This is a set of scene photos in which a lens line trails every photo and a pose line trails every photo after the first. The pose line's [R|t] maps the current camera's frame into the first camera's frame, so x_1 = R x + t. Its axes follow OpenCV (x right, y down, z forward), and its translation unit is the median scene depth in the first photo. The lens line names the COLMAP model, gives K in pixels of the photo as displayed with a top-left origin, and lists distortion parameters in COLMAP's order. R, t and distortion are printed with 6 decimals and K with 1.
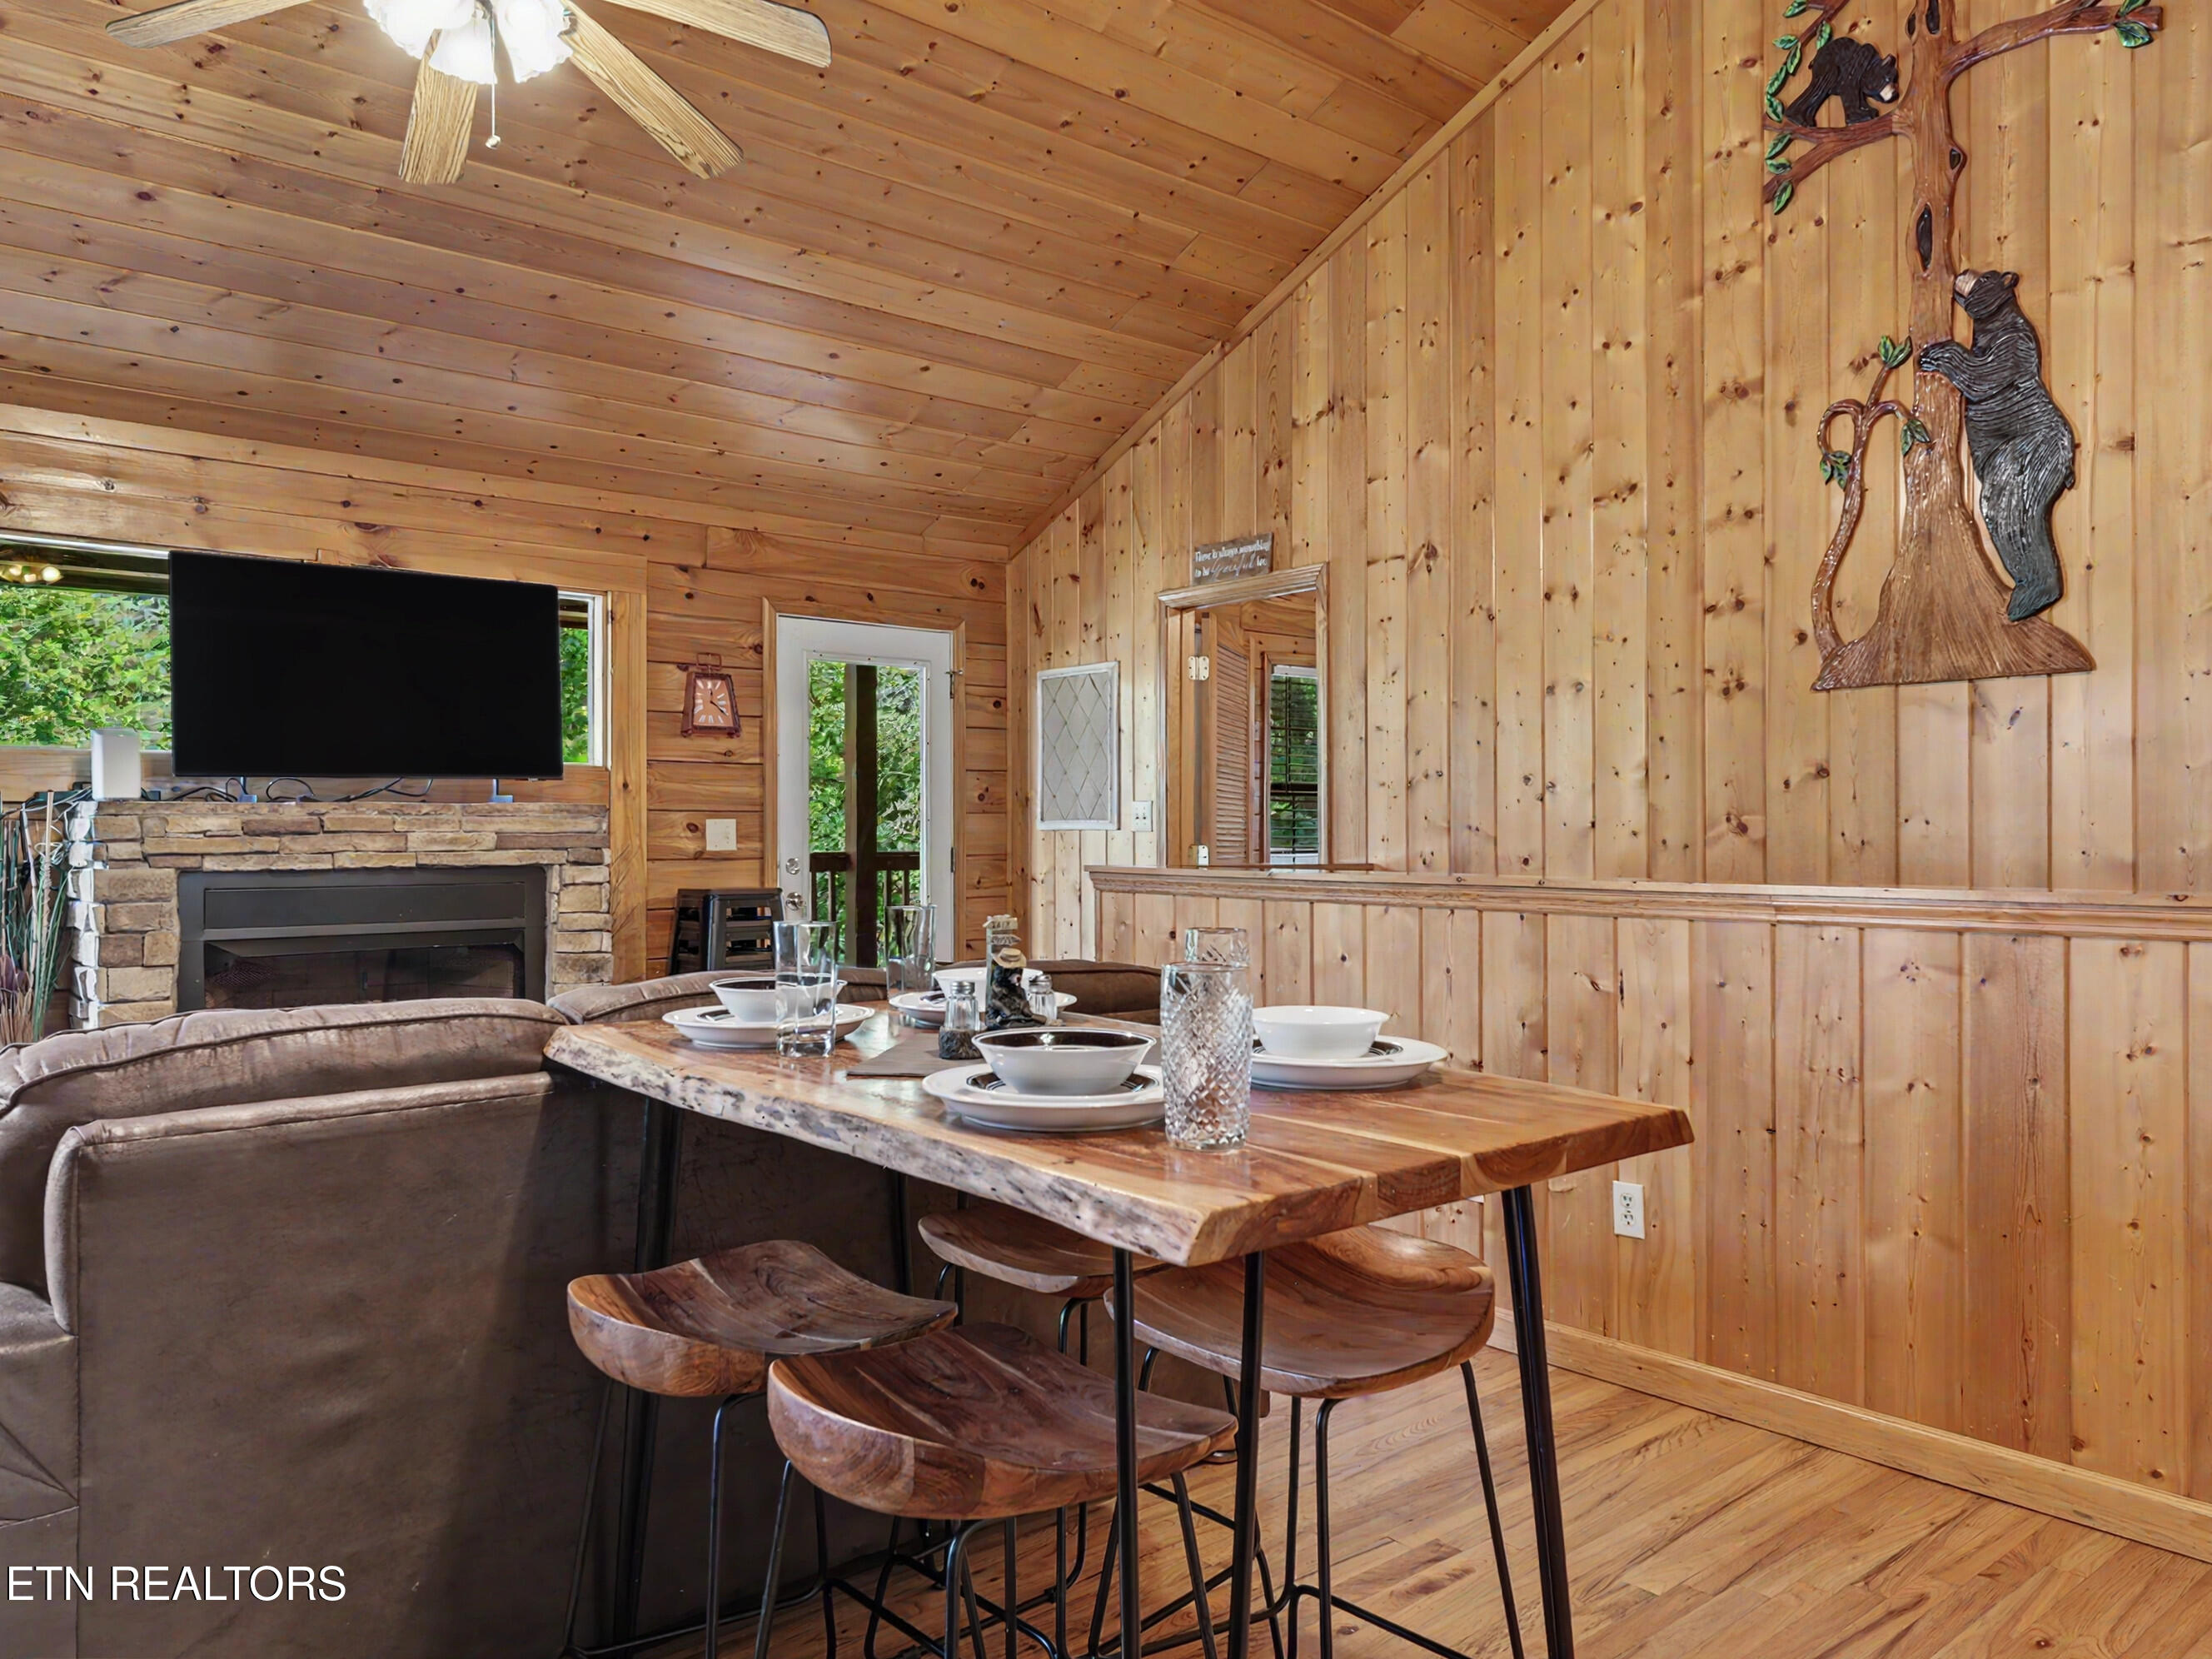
lens RADIAL K [[1527.8, 0, 1066.5], [0, 1527.8, 833.4], [0, 0, 1]] dist [-0.005996, 0.003506]
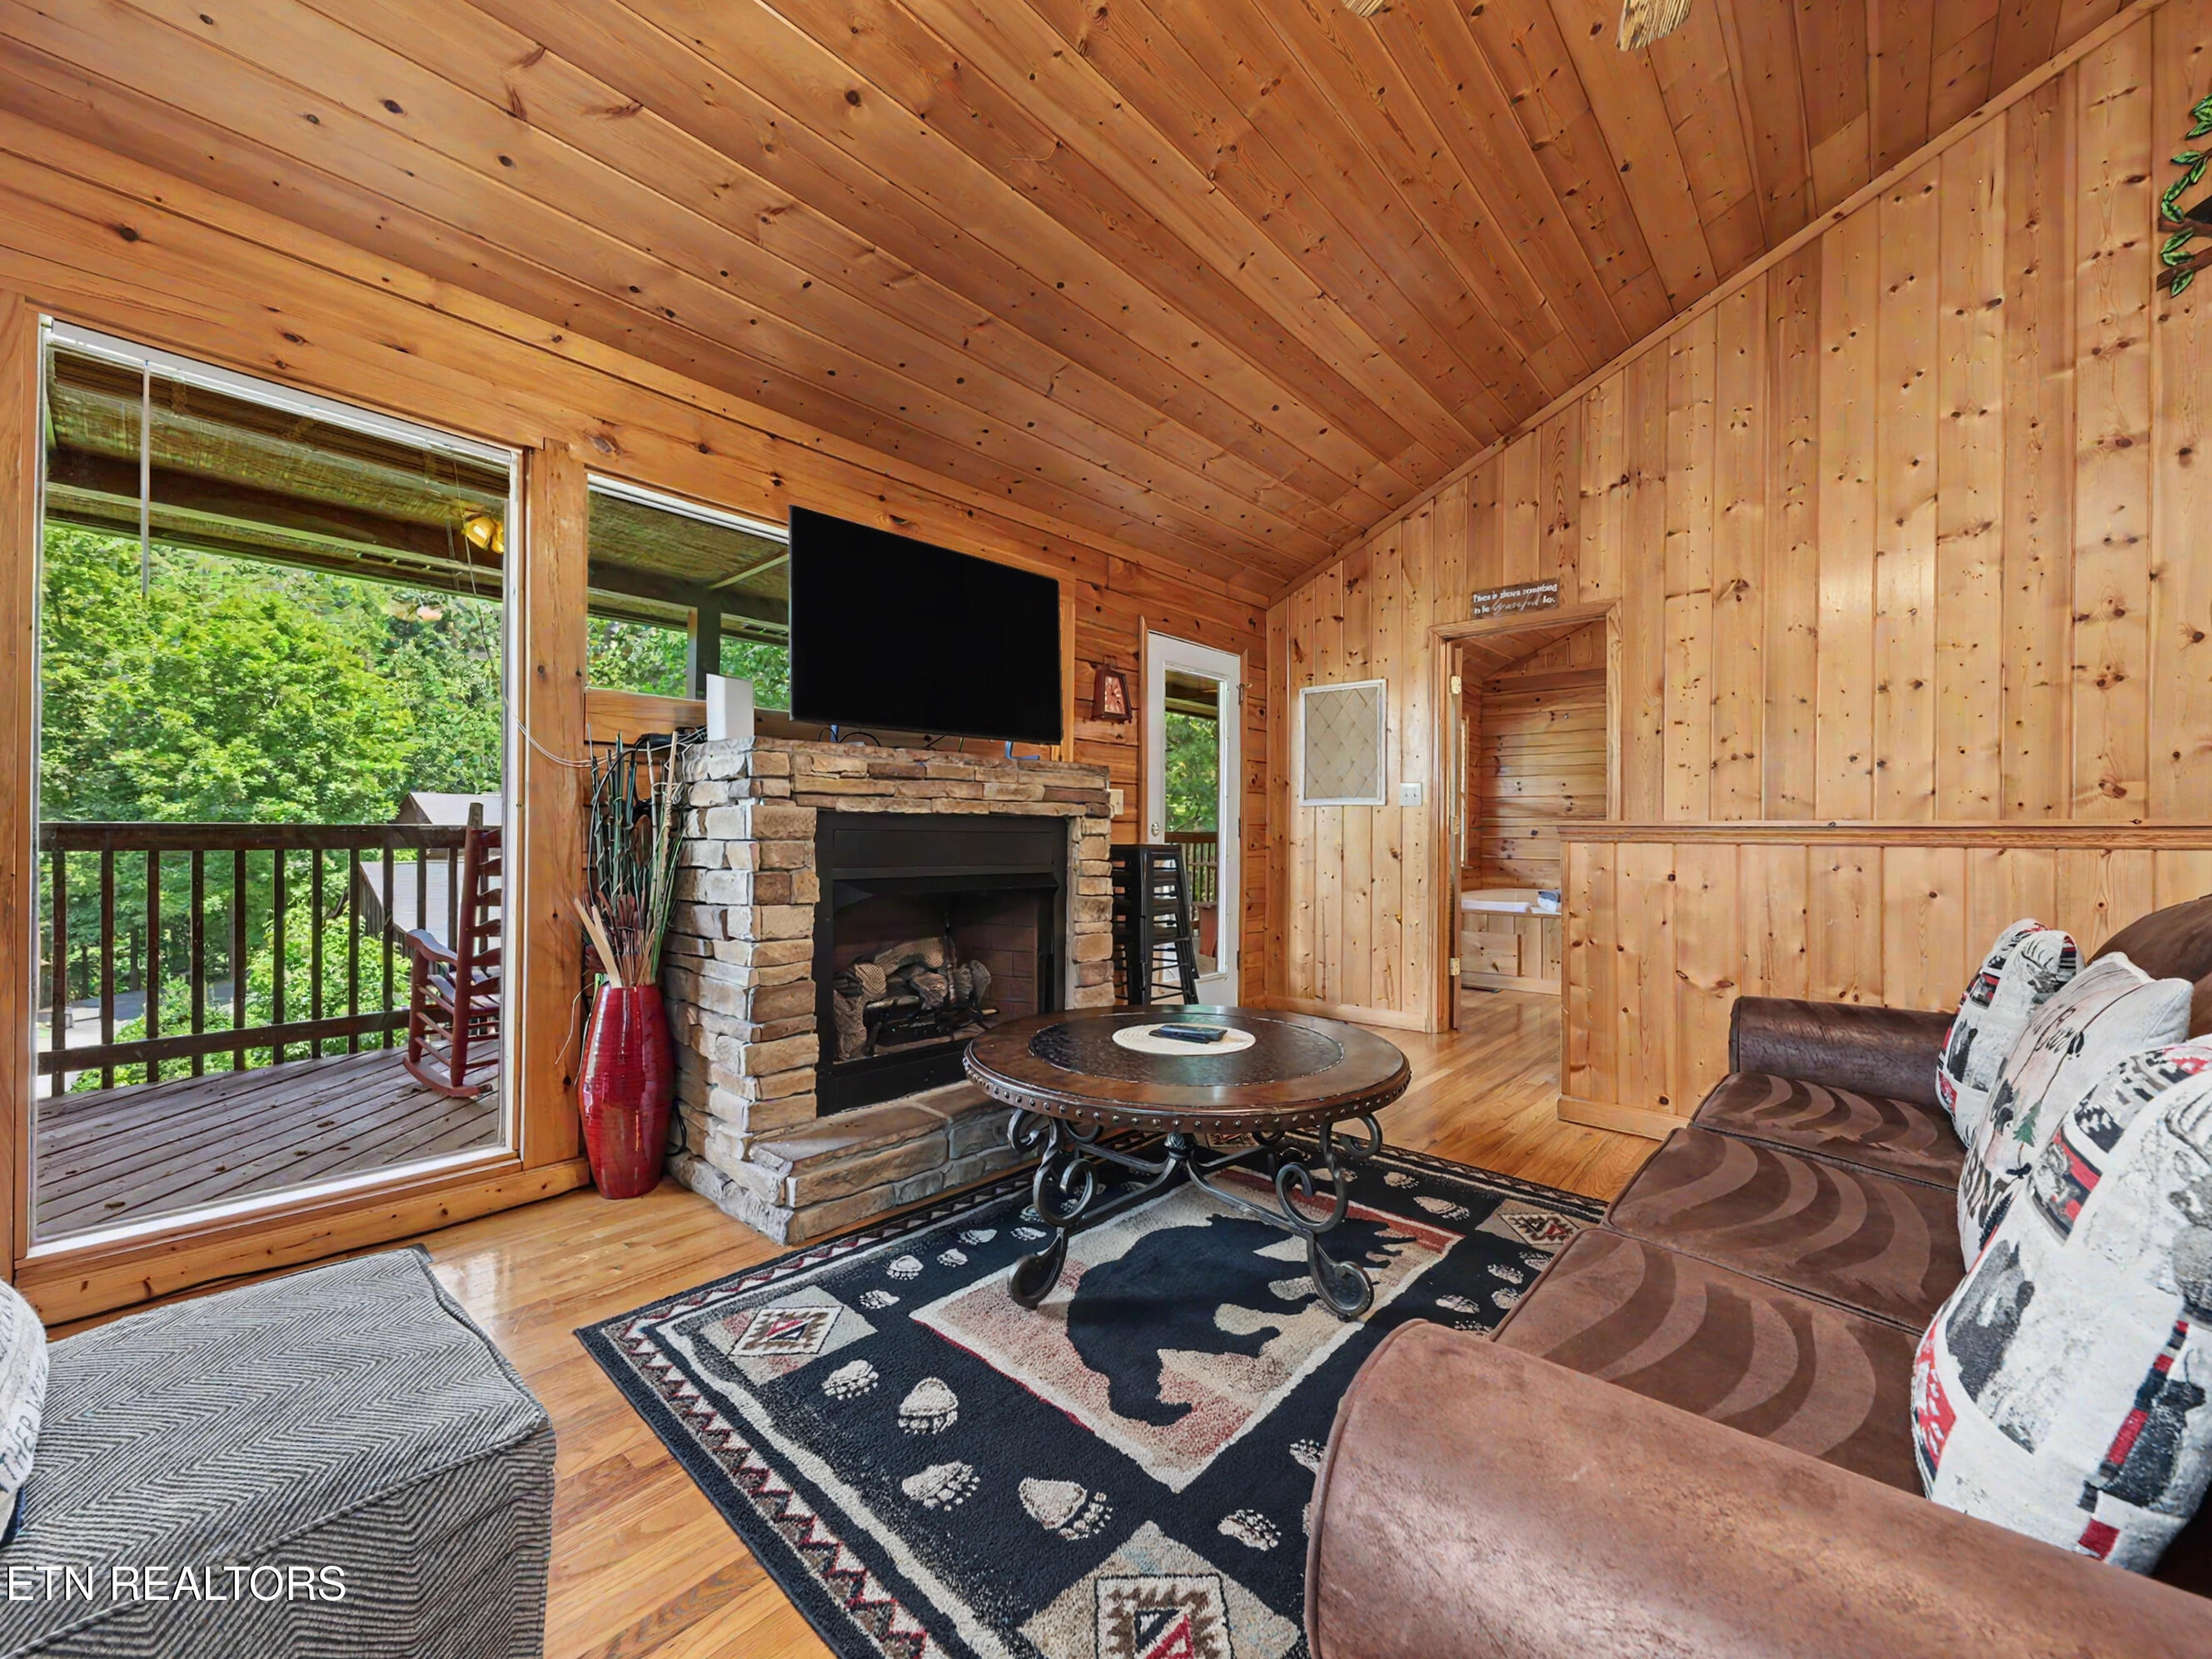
lens RADIAL K [[871.5, 0, 1087.3], [0, 871.5, 831.7], [0, 0, 1]] dist [0.001508, 0.000262]
pose [[0.990446, 0.010275, 0.137519, -0.445859], [-0.009854, 0.999944, -0.003744, 0.036288], [-0.137550, 0.002353, 0.990492, 0.369049]]
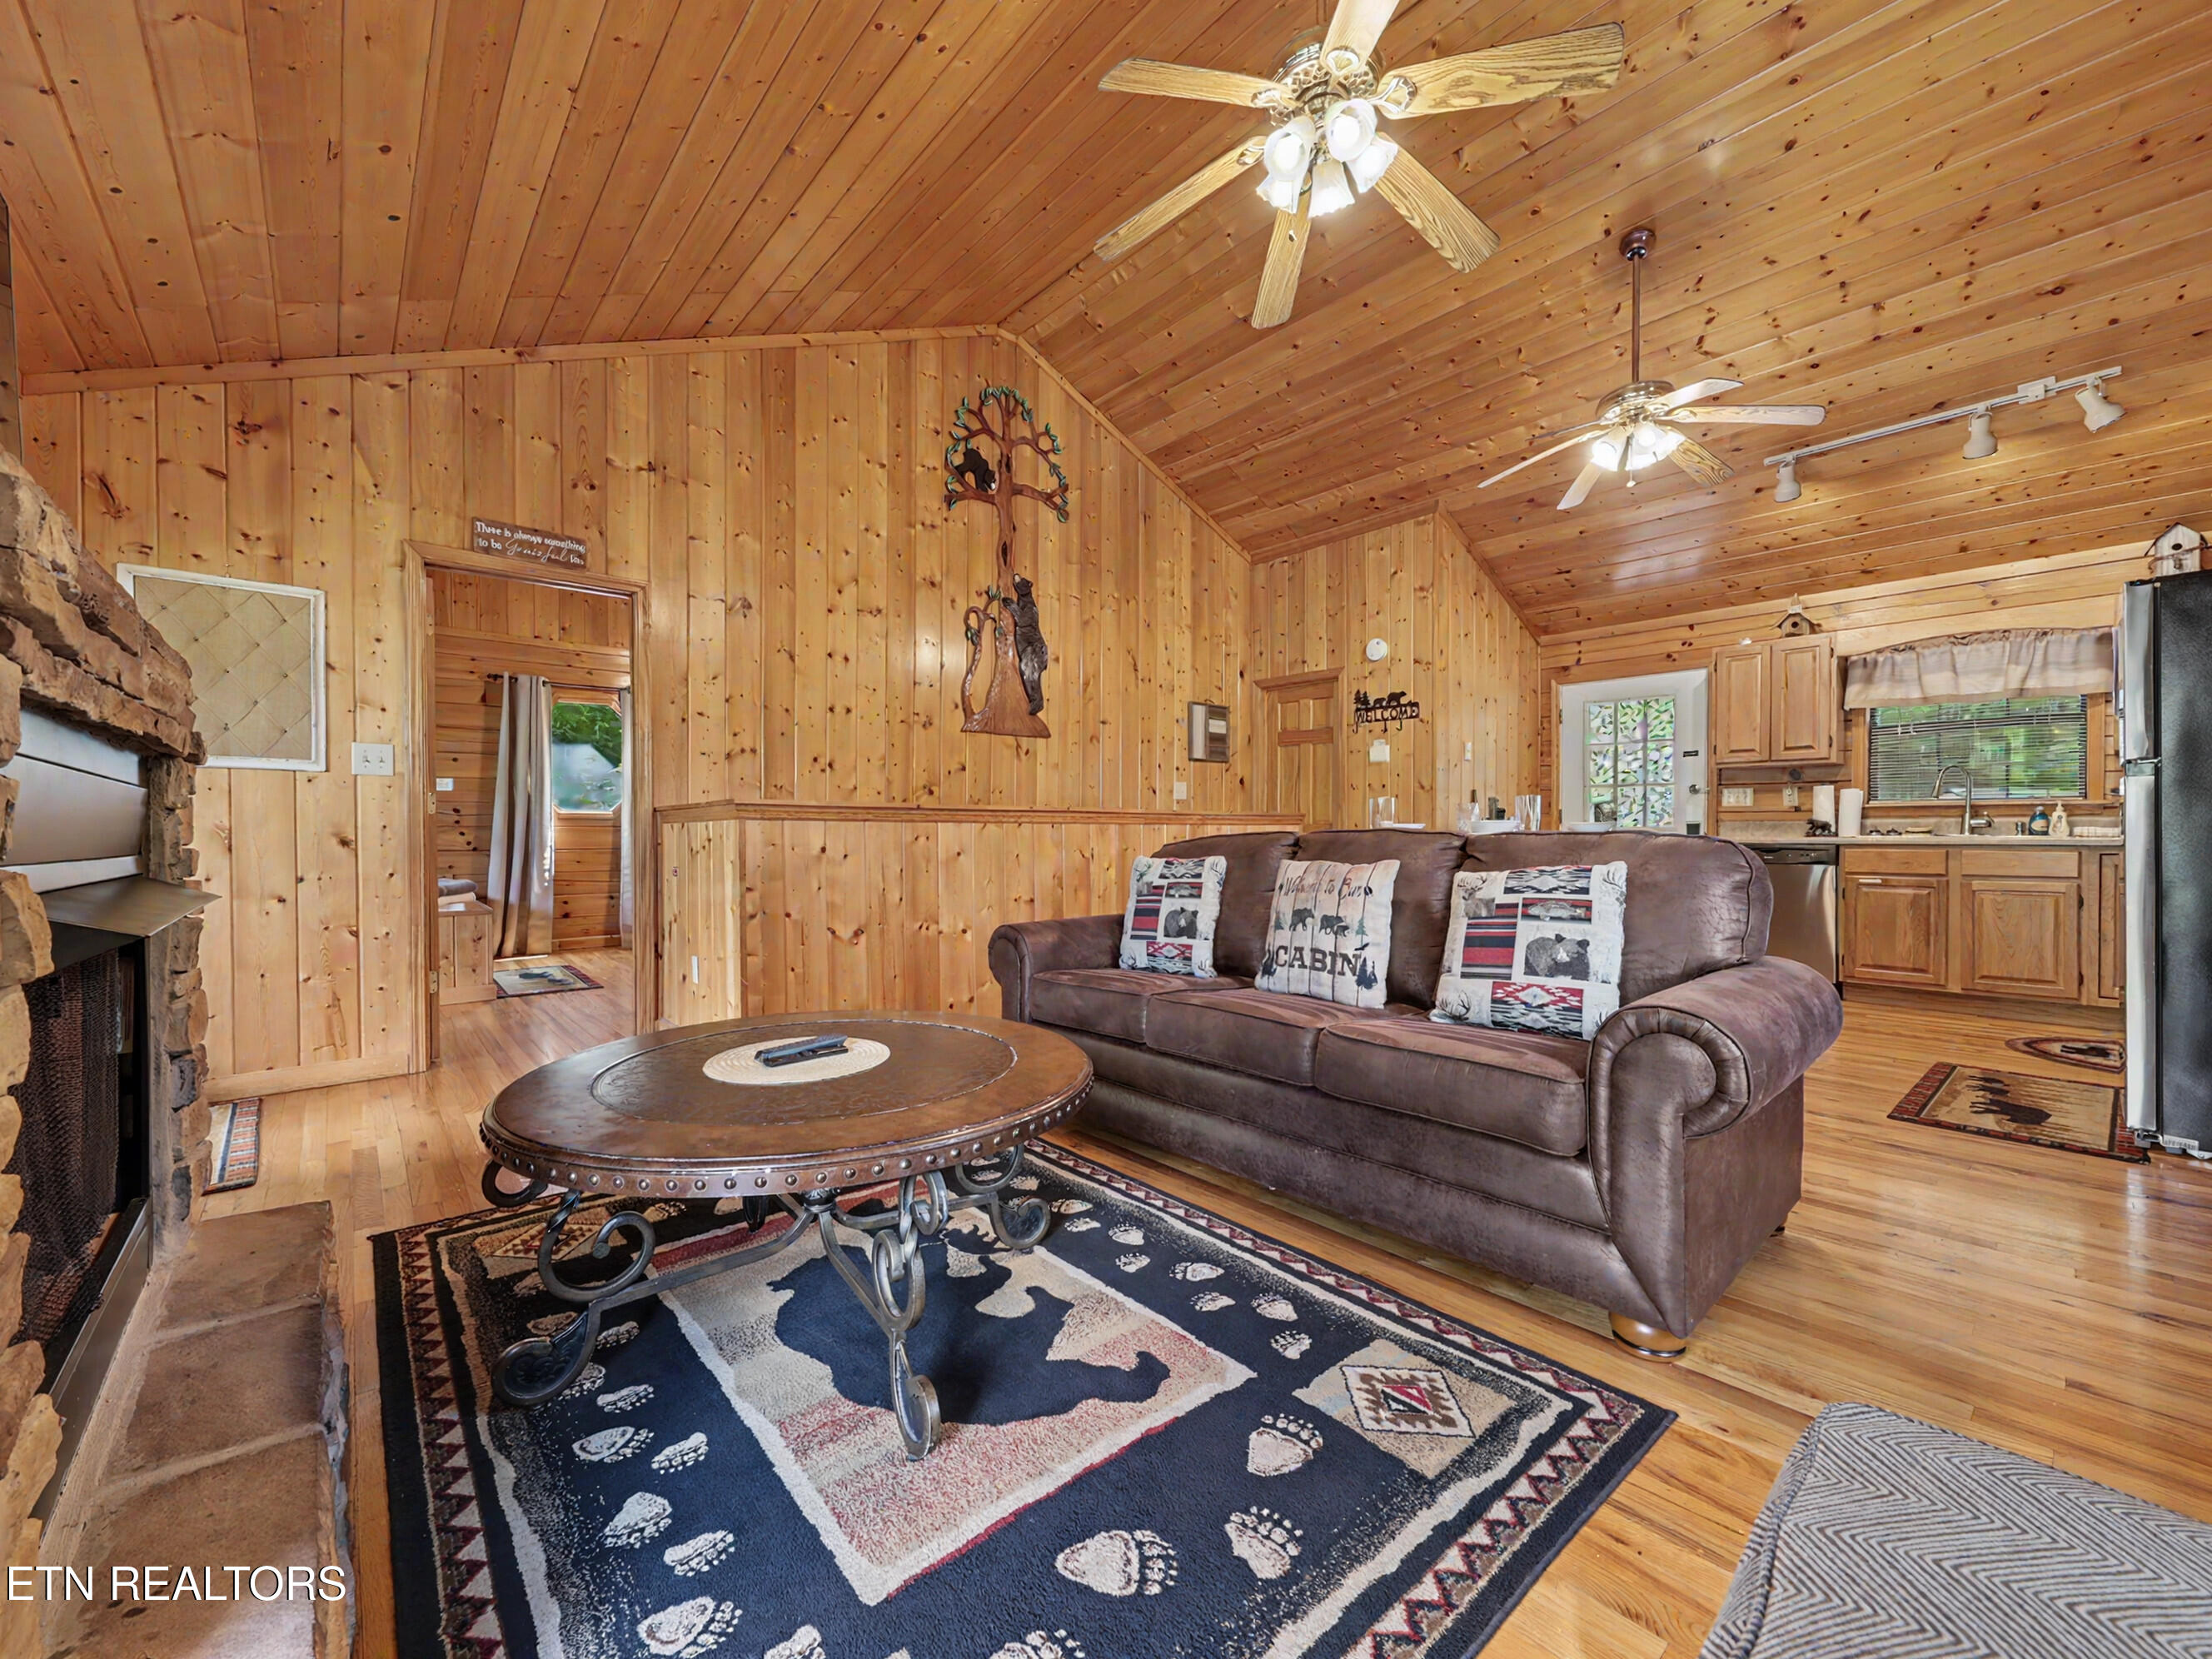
lens RADIAL K [[891.1, 0, 1099.0], [0, 891.1, 827.4], [0, 0, 1]] dist [0.003649, 0.000478]
pose [[-0.021296, 0.011004, 0.999713, -0.710239], [0.002508, 0.999937, -0.010953, 0.053587], [-0.999770, 0.002274, -0.021322, 0.720442]]
